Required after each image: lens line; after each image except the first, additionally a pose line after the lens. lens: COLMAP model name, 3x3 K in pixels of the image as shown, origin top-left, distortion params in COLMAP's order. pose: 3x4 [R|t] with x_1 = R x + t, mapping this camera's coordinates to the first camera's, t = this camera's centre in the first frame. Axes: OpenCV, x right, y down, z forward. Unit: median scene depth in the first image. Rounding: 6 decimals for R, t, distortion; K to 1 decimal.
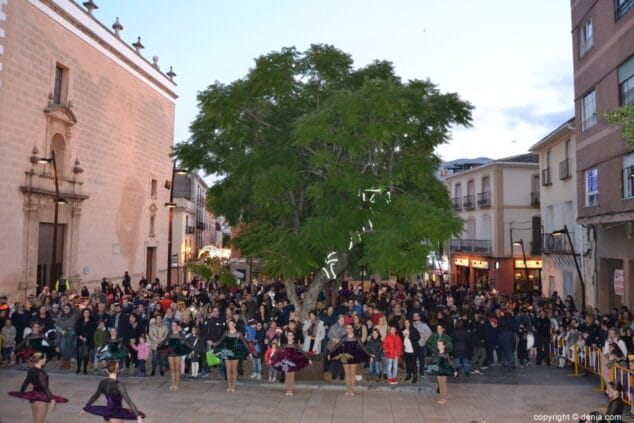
lens RADIAL K [[505.3, 0, 317.2], [0, 505.3, 199.2], [0, 0, 1]] dist [-0.086761, 0.038383]
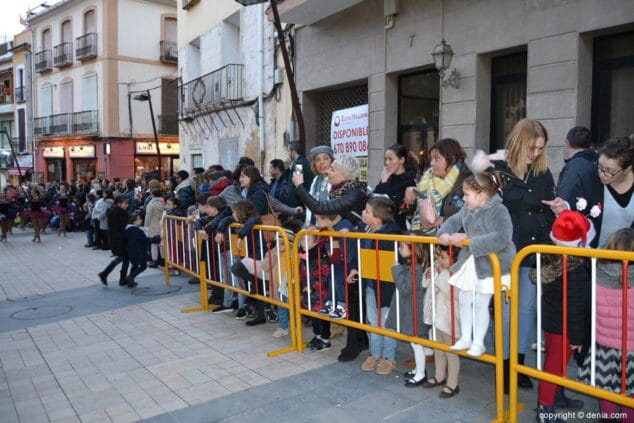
lens RADIAL K [[505.3, 0, 317.2], [0, 505.3, 199.2], [0, 0, 1]] dist [-0.086761, 0.038383]
pose [[0.746043, -0.060806, 0.663116, 0.133819], [-0.044607, 0.989022, 0.140877, 0.091580], [-0.664402, -0.134680, 0.735140, 0.346159]]
